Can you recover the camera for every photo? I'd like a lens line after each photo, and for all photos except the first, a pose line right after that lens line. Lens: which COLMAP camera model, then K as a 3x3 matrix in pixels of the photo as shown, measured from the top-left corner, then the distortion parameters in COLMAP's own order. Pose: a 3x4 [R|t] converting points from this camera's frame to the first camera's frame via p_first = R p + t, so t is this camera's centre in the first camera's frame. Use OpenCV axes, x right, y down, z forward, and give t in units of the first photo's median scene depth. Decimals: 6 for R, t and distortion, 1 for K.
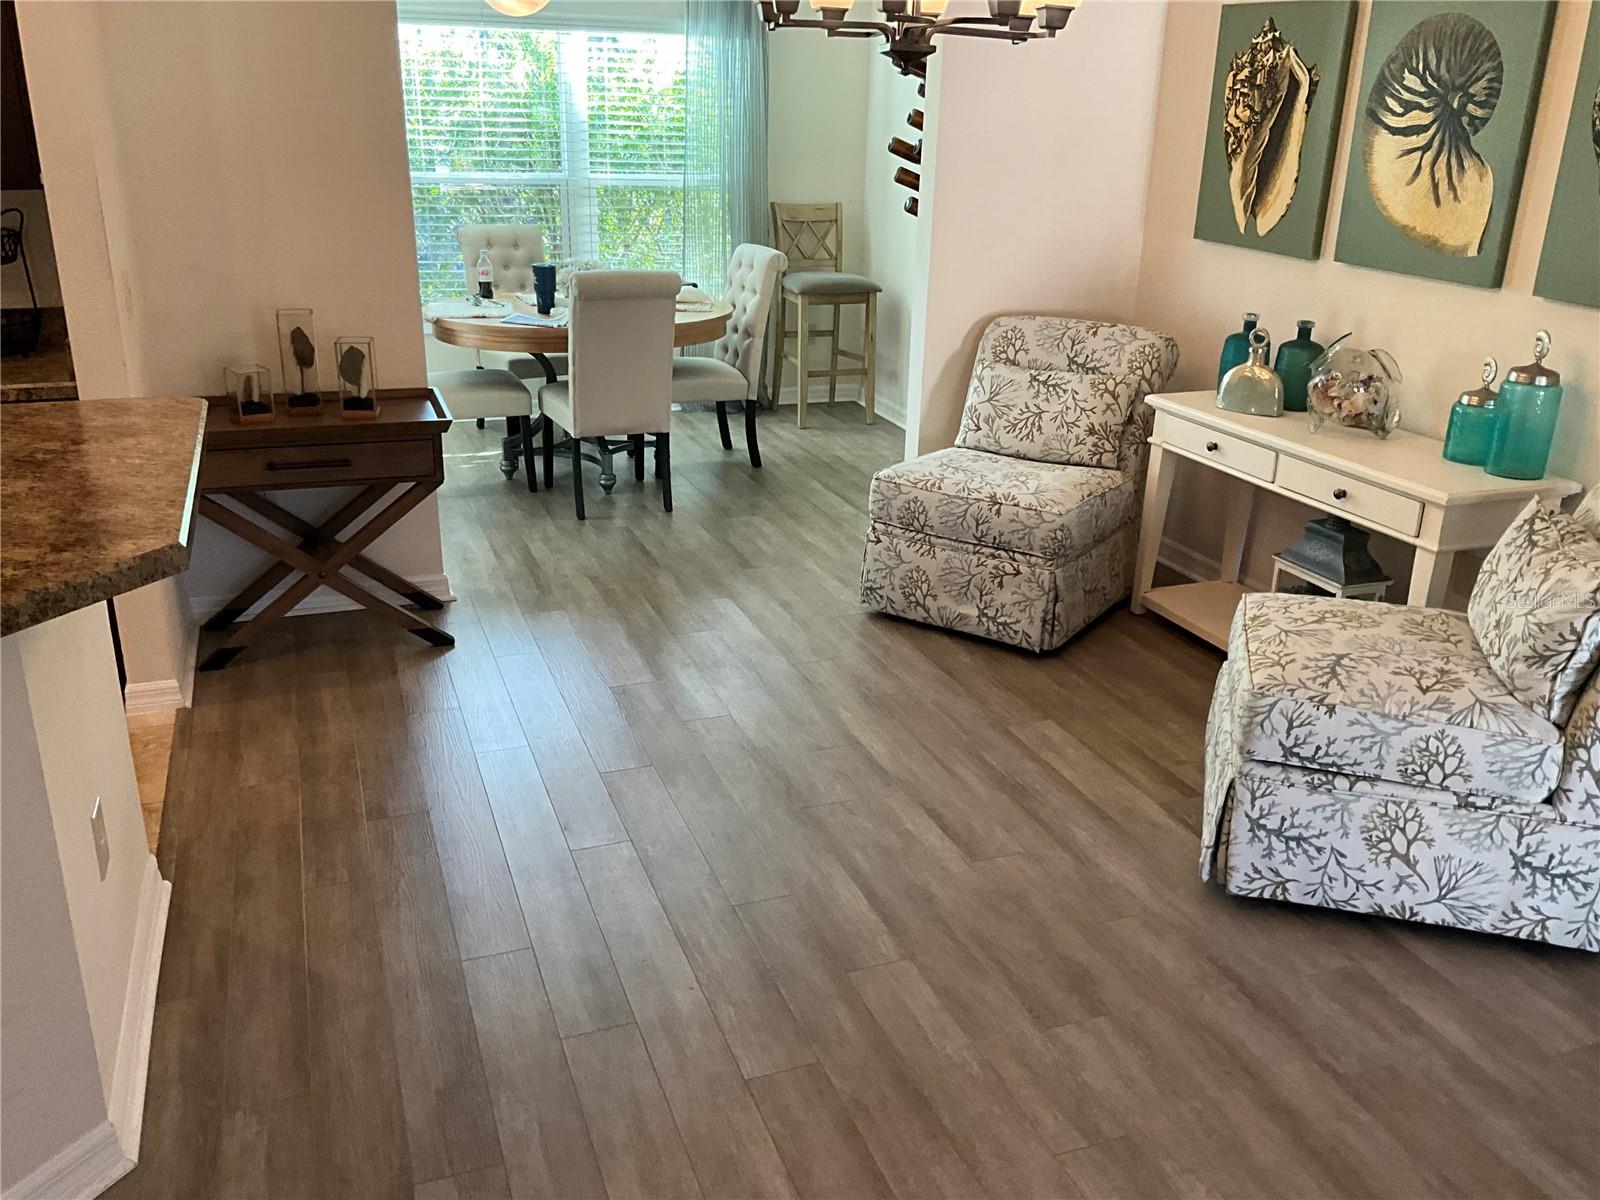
lens RADIAL K [[1324.9, 0, 782.6], [0, 1324.9, 580.1], [0, 0, 1]] dist [0.073705, -0.144050]
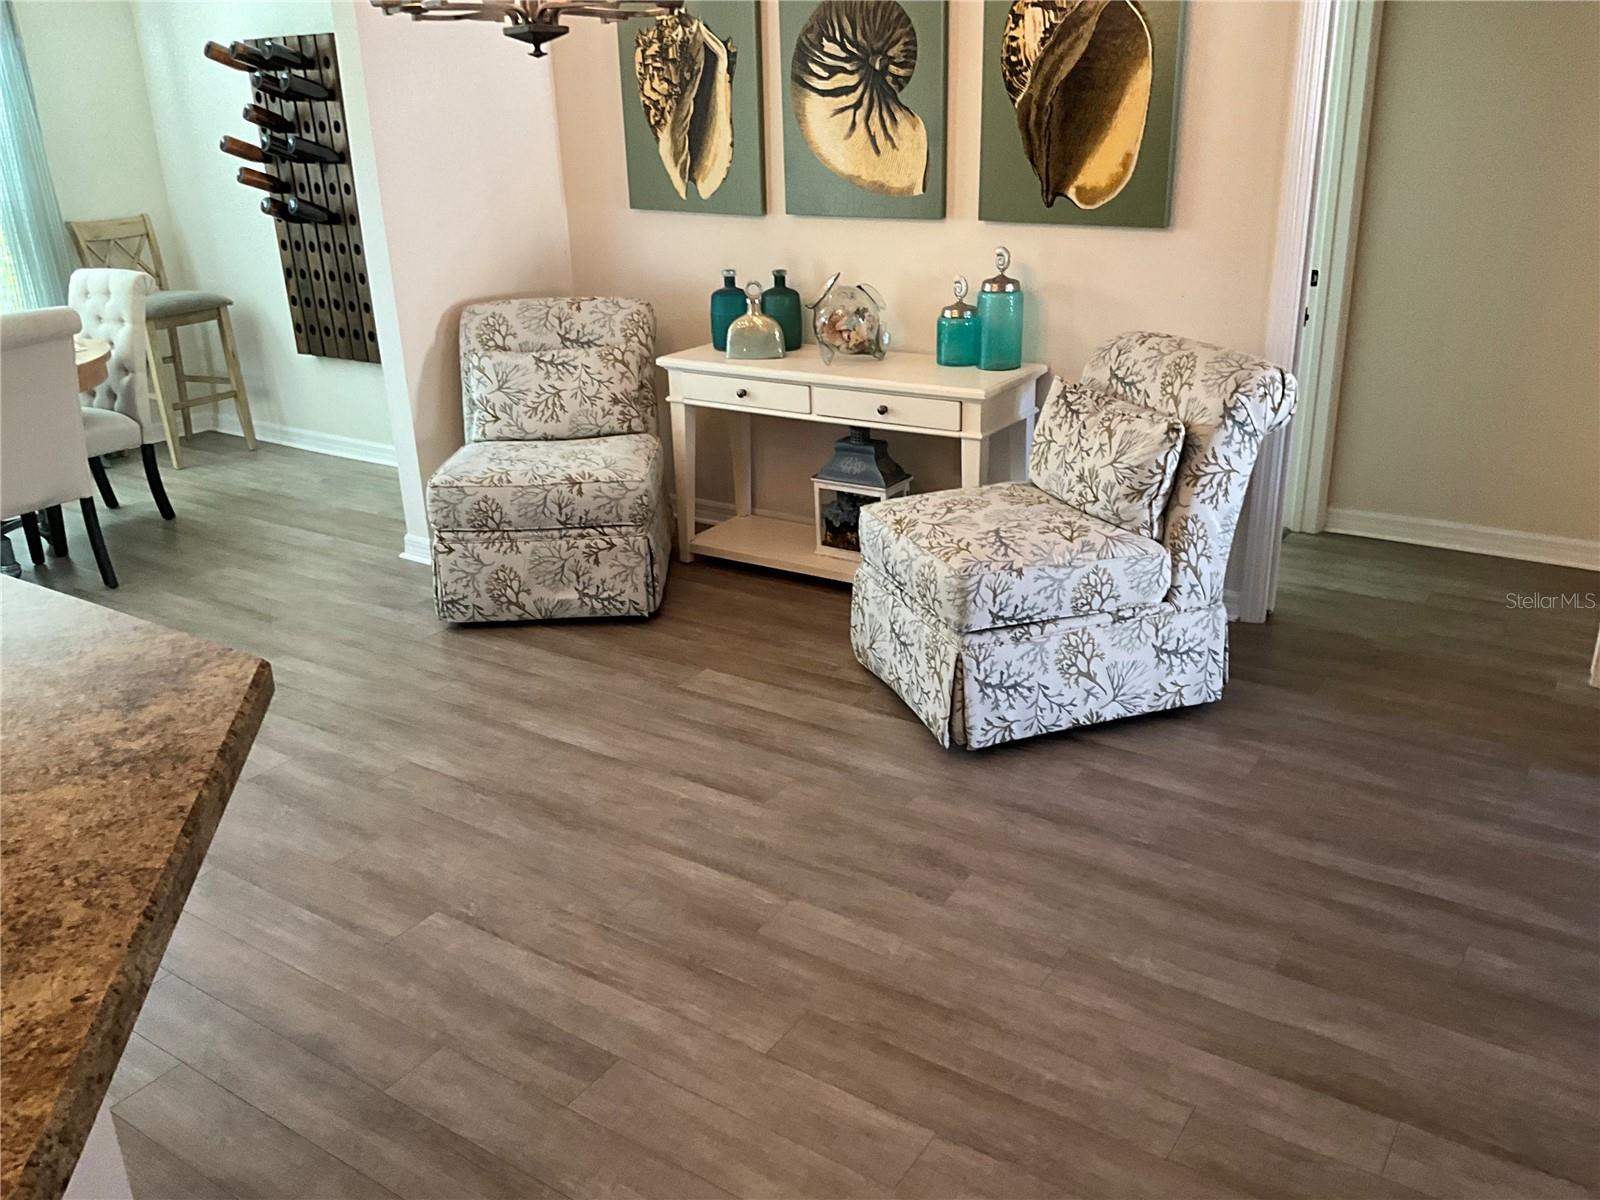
lens RADIAL K [[1324.9, 0, 810.5], [0, 1324.9, 583.5], [0, 0, 1]] dist [0.073705, -0.144050]
pose [[0.811308, -0.247932, 0.529442, -0.258179], [0.241461, 0.966875, 0.082765, -0.026225], [-0.532424, 0.060692, 0.844299, 0.061689]]
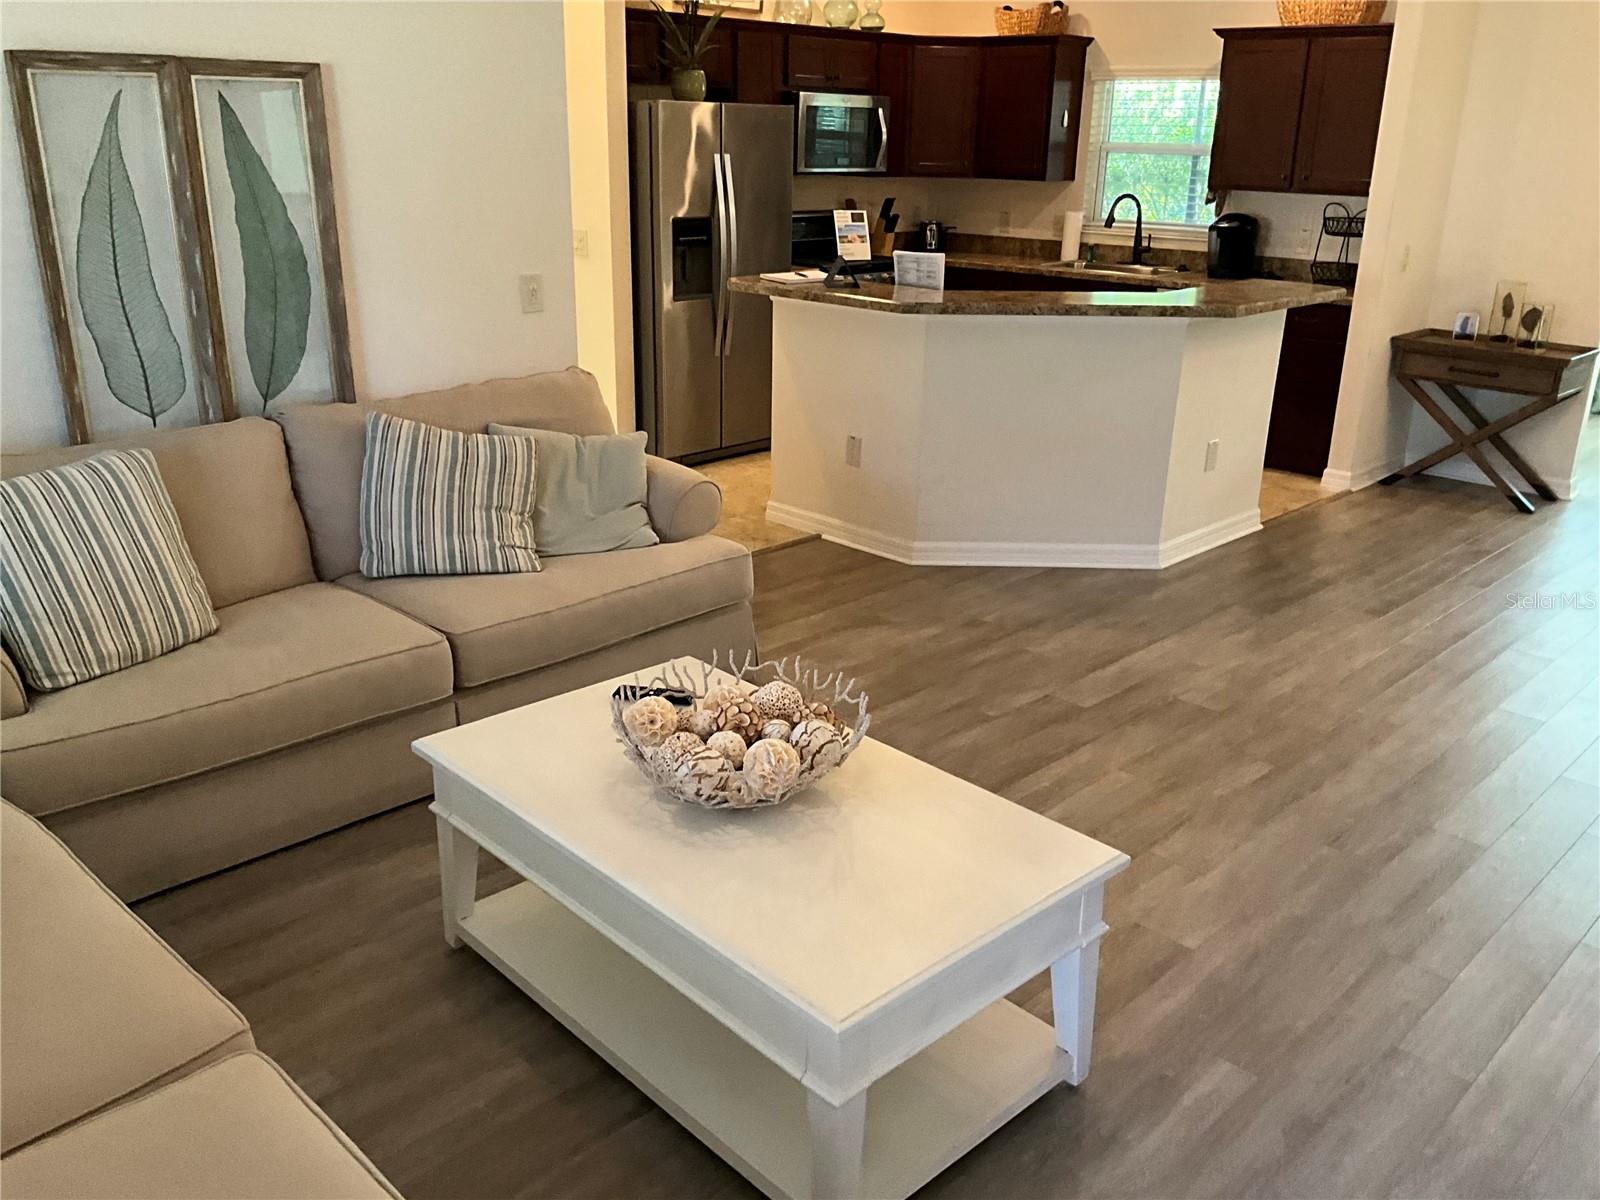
lens RADIAL K [[1324.9, 0, 790.9], [0, 1324.9, 610.1], [0, 0, 1]] dist [0.073705, -0.144050]
pose [[0.441555, 0.291418, -0.848590, 0.711308], [-0.310109, 0.937065, 0.160439, 0.173900], [0.841939, 0.192313, 0.504137, -0.446464]]
